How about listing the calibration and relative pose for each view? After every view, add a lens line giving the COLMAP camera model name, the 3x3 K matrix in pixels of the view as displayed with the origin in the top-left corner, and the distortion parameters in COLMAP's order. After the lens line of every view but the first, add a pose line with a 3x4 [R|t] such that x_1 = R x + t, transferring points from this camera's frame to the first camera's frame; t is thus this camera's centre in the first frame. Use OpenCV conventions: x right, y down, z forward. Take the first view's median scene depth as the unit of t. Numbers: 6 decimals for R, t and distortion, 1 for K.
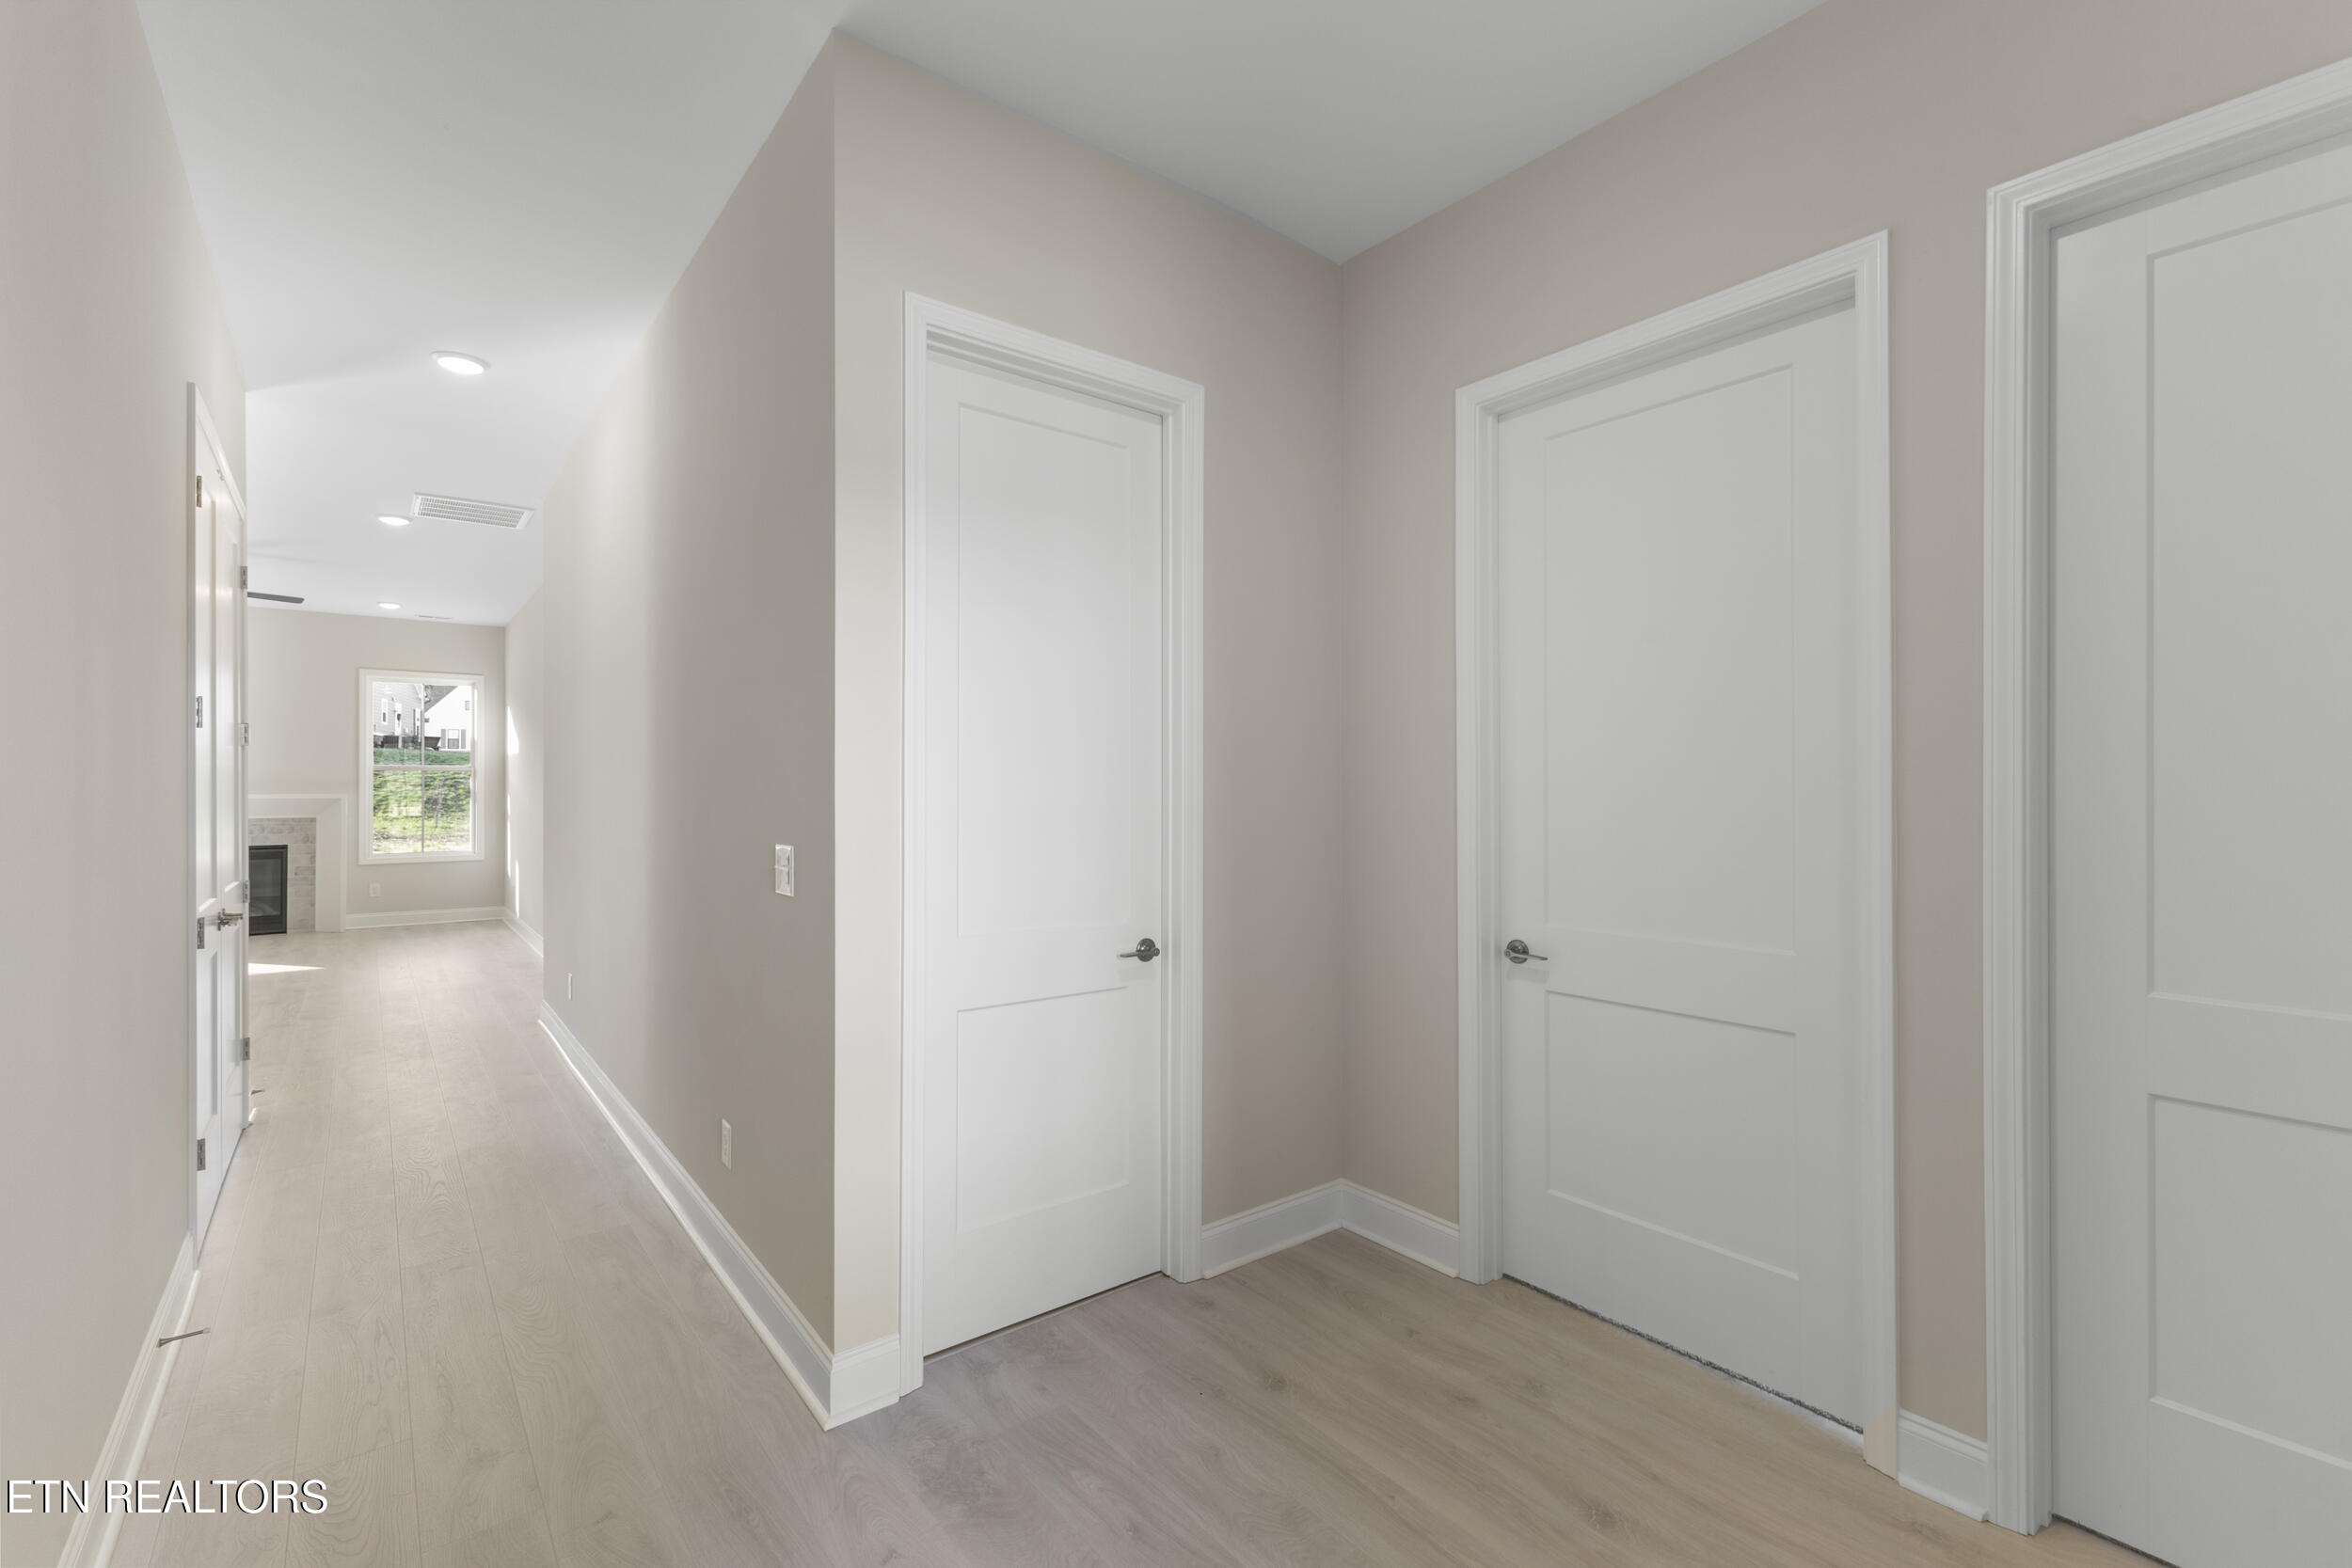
lens RADIAL K [[998.3, 0, 1167.8], [0, 998.3, 766.9], [0, 0, 1]] dist [0.003969, 0.000310]
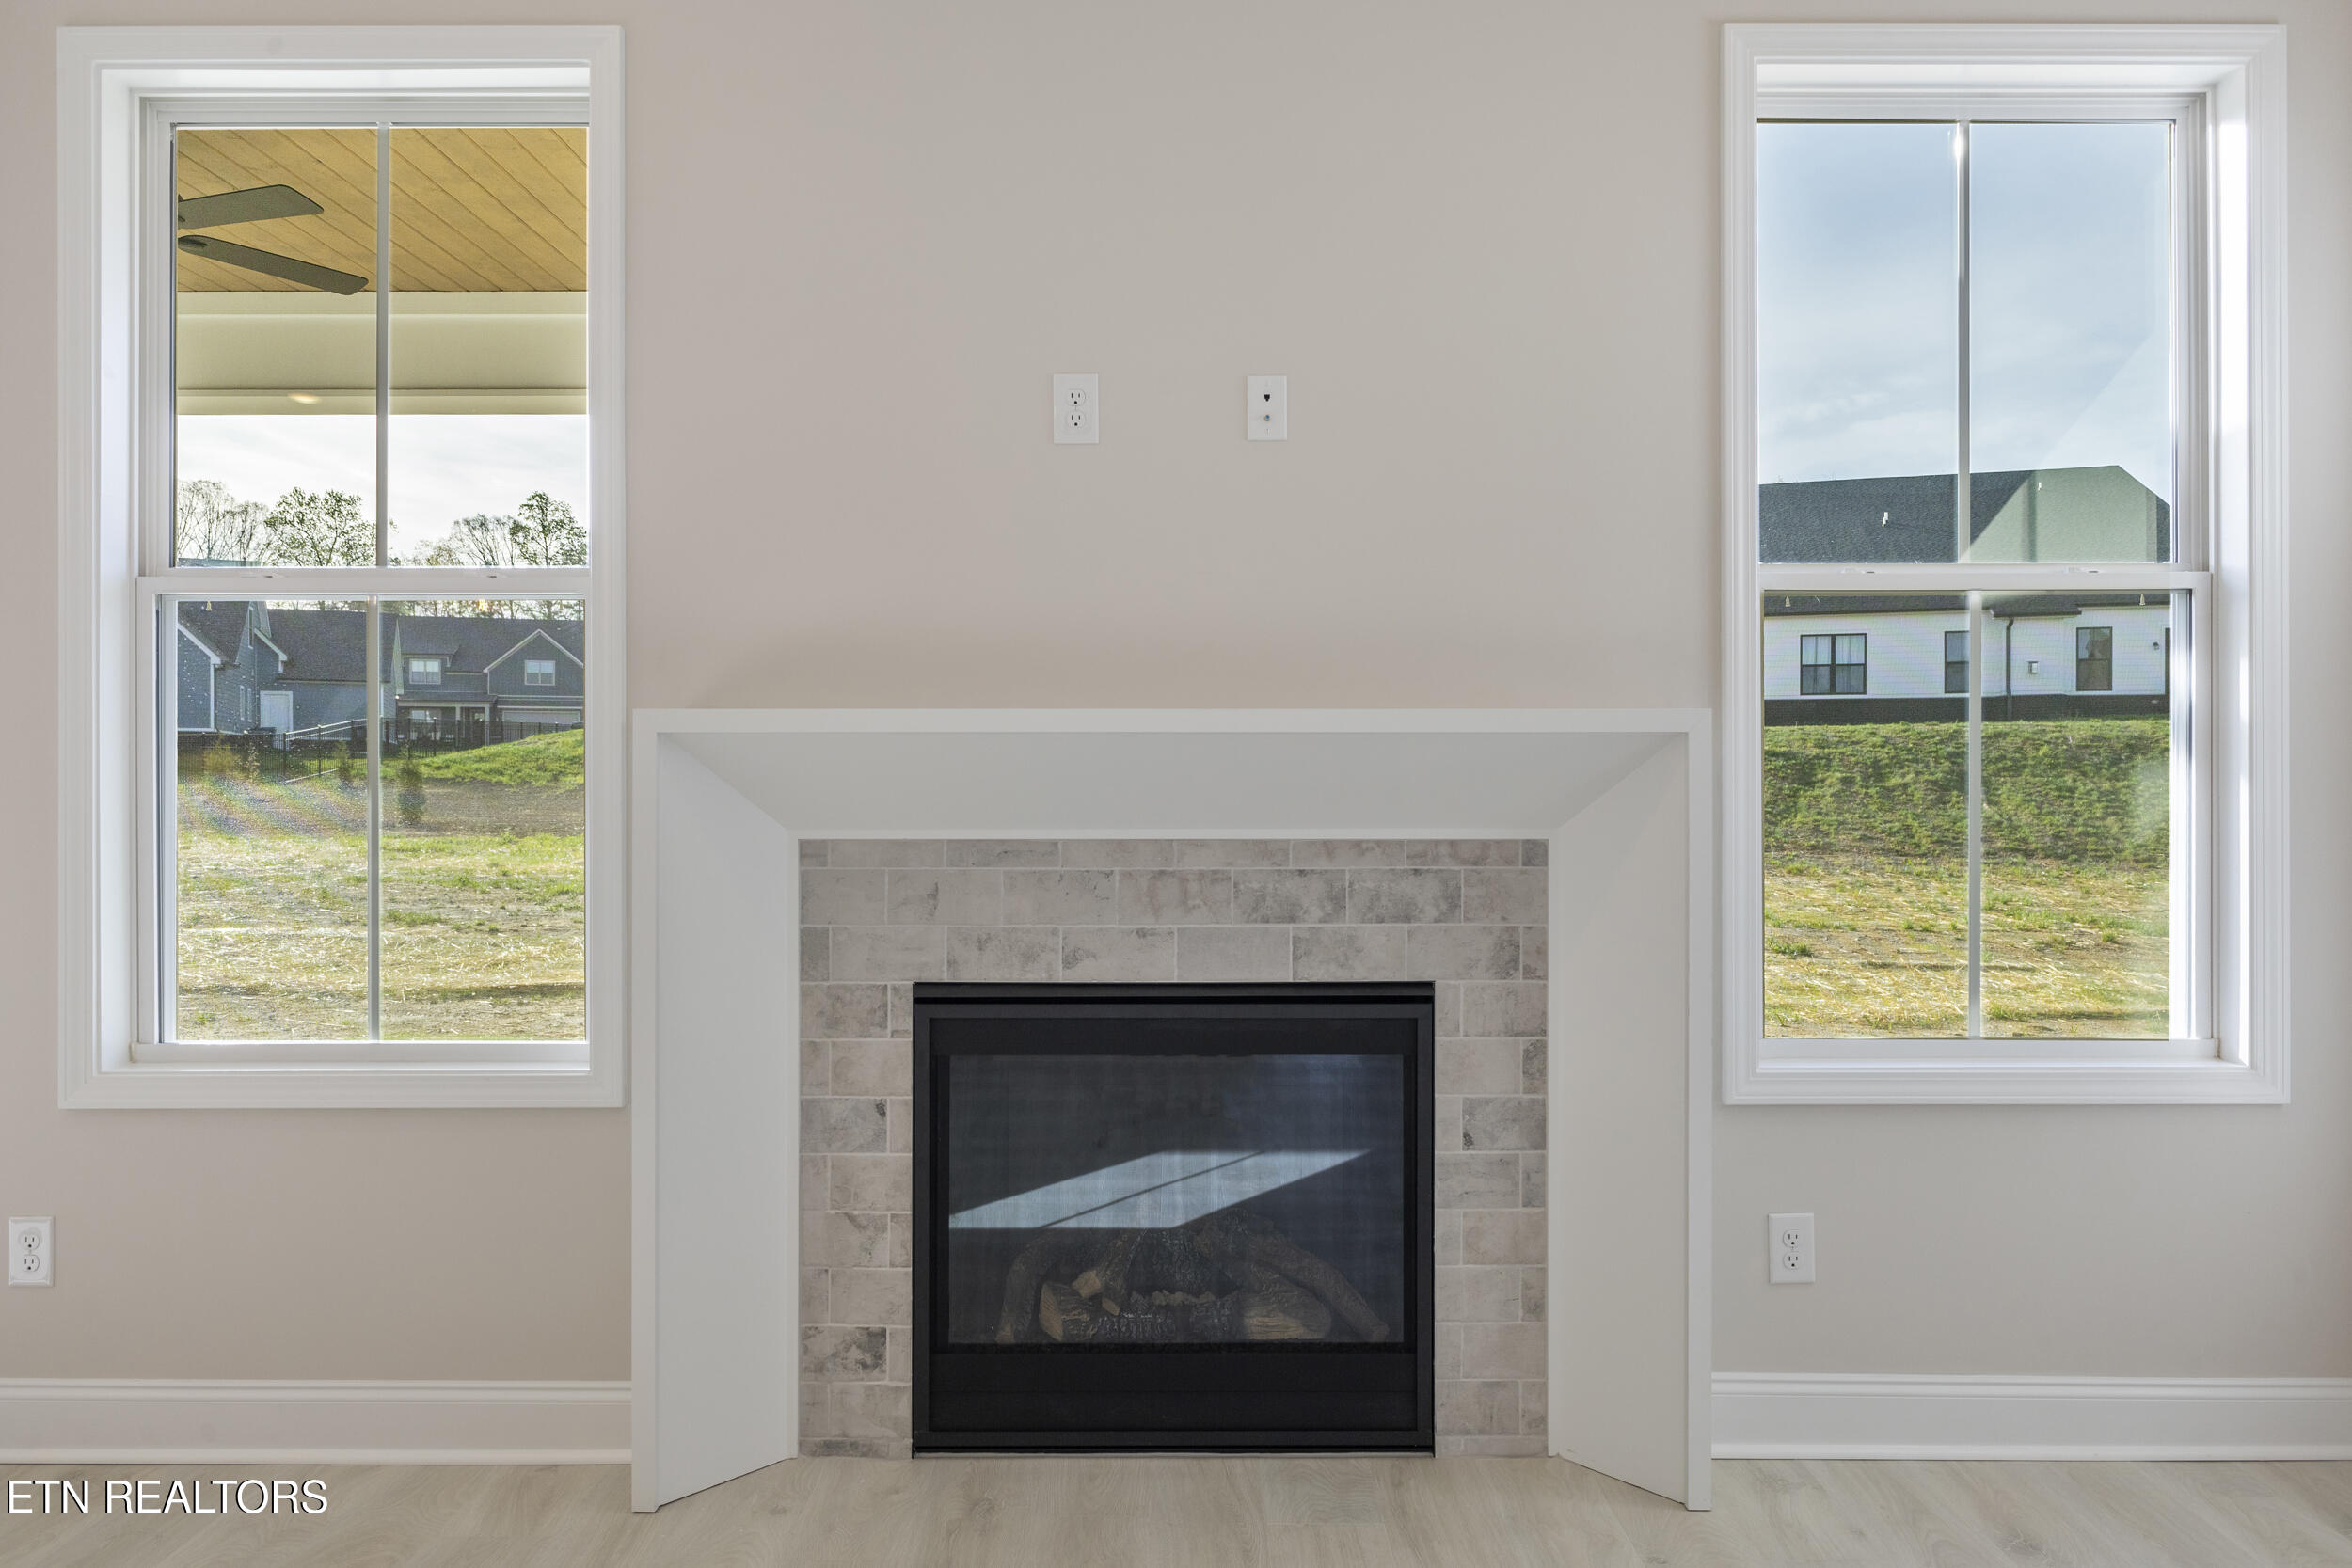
lens RADIAL K [[1428.4, 0, 1183.0], [0, 1428.4, 782.3], [0, 0, 1]] dist [0.002369, -0.000657]
pose [[0.783288, 0.001431, -0.621657, -0.741906], [0.005691, 0.999939, 0.009473, 0.037137], [0.621633, -0.010958, 0.783232, 0.753688]]
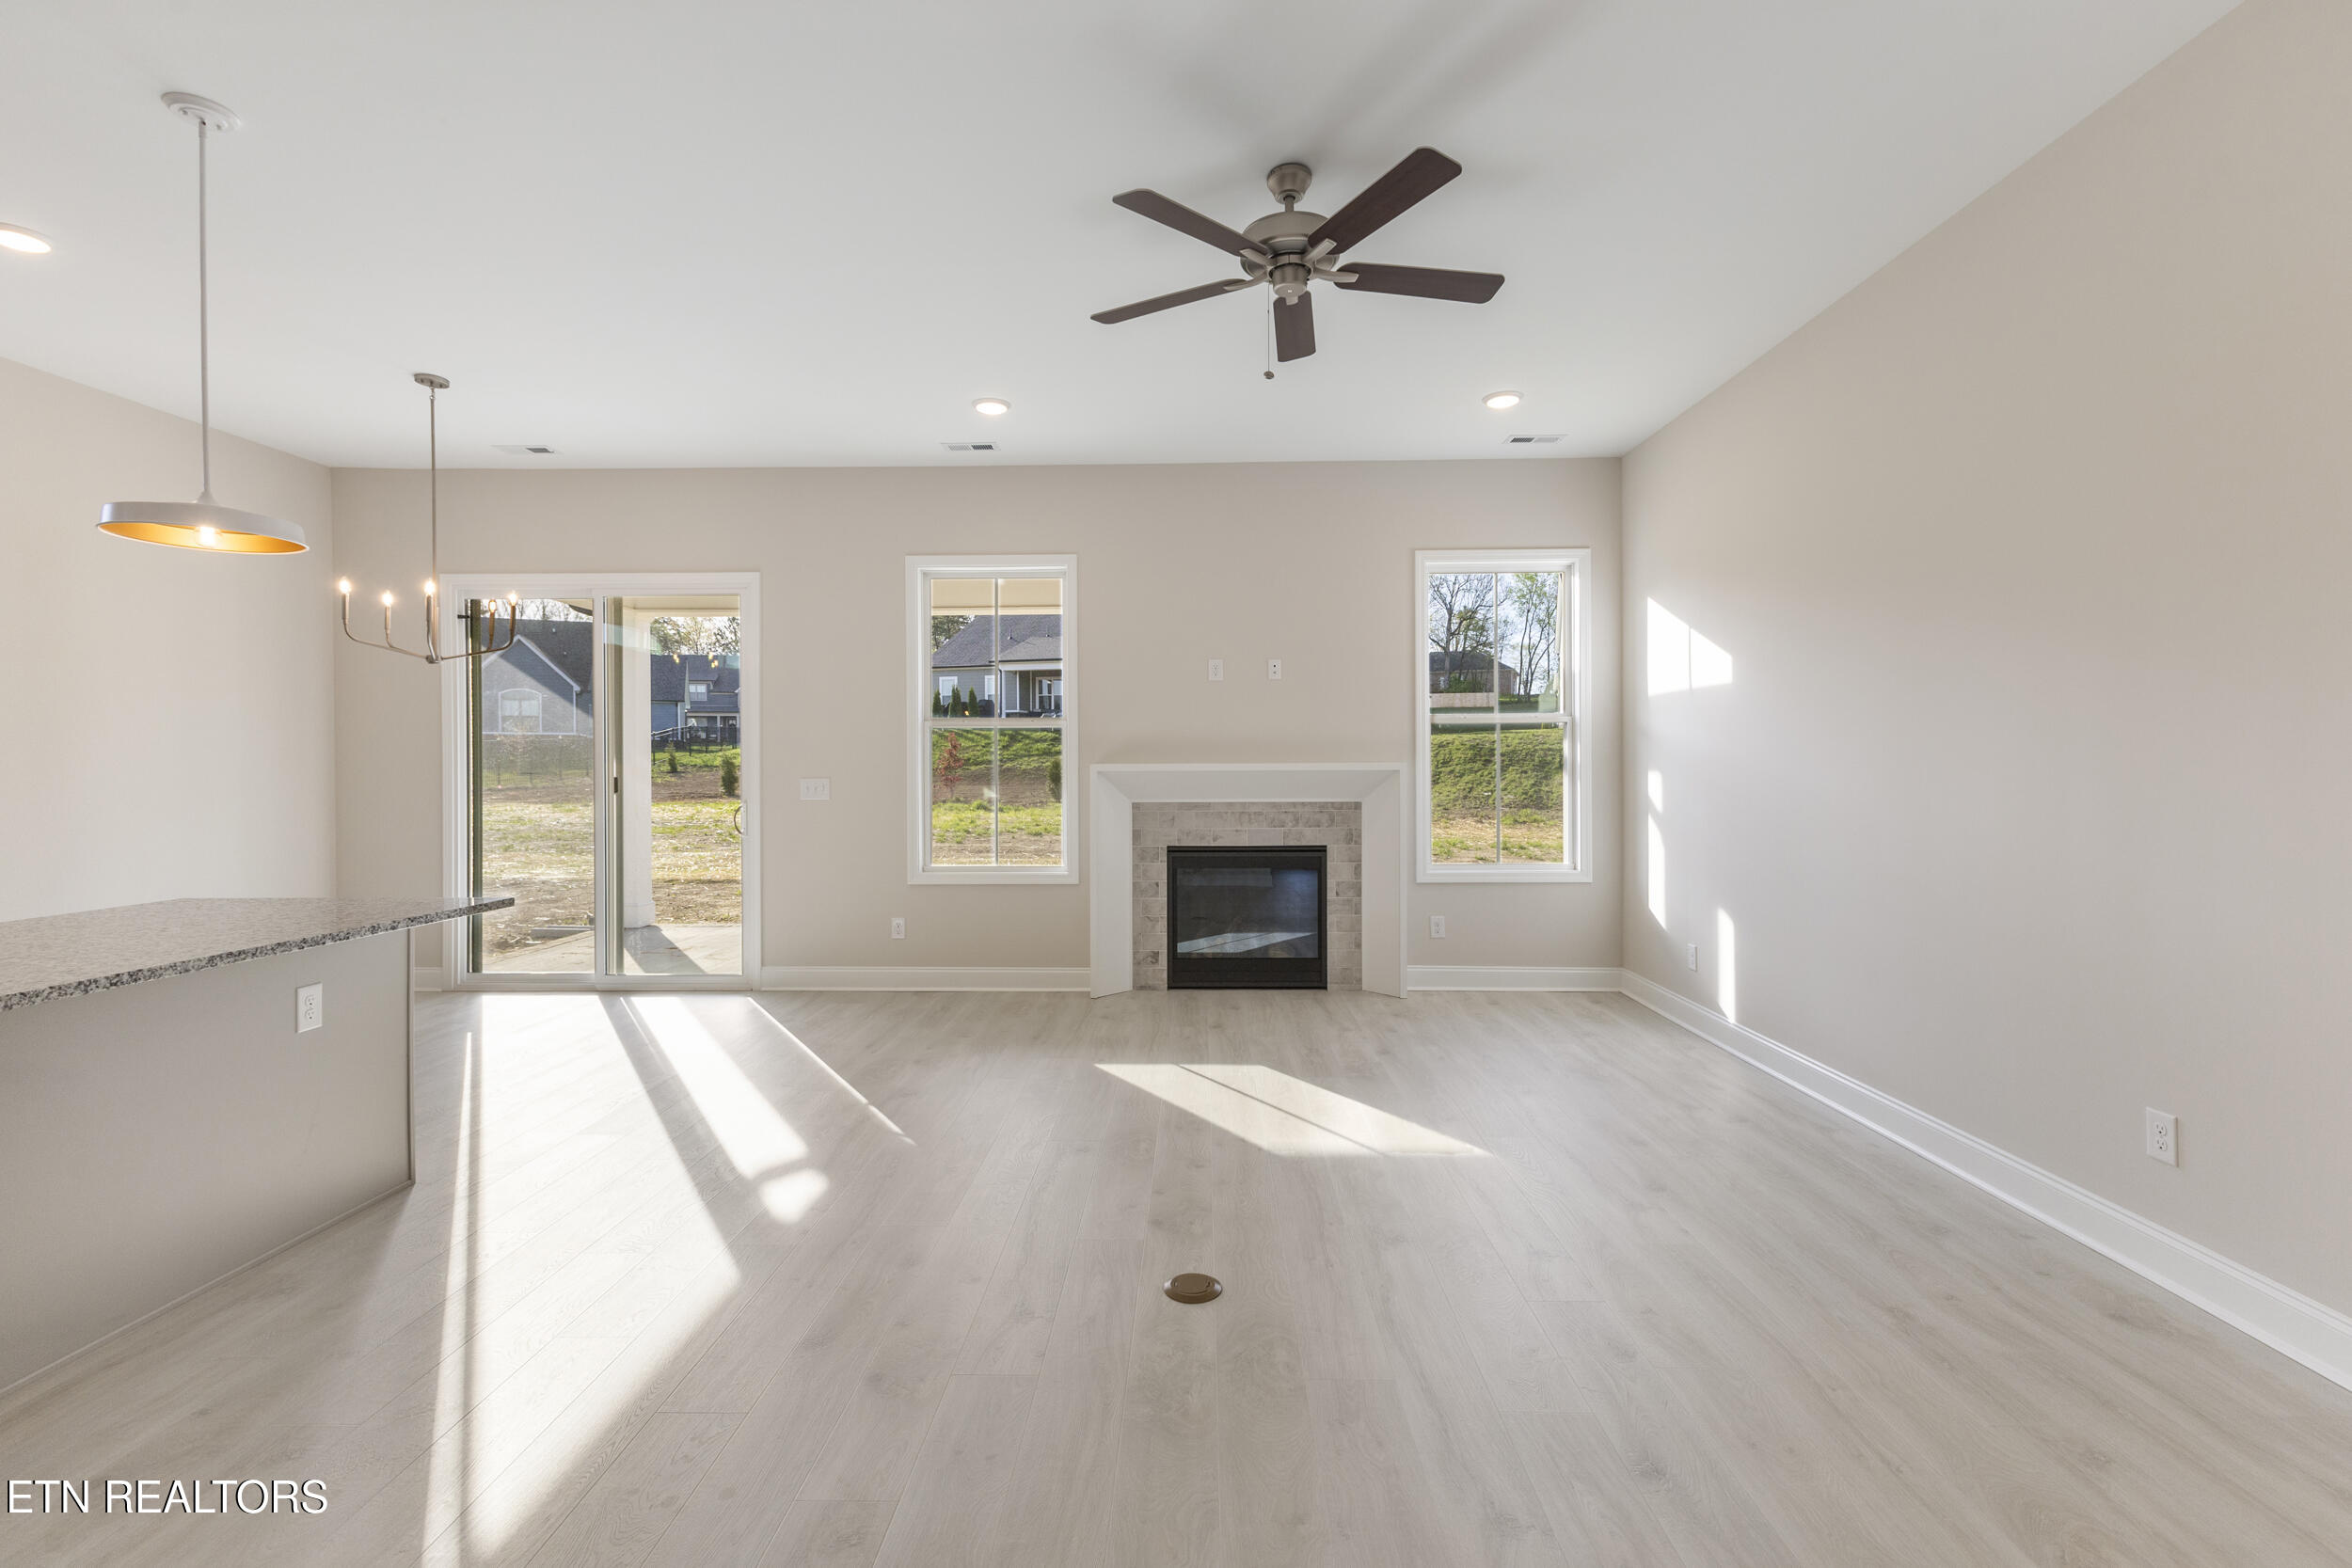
lens RADIAL K [[1009.5, 0, 1181.9], [0, 1009.5, 769.3], [0, 0, 1]] dist [0.003754, 0.000119]
pose [[0.772355, 0.002386, -0.635187, -0.549344], [0.010274, 0.999815, 0.016249, 0.020048], [0.635108, -0.019076, 0.772188, 0.462660]]
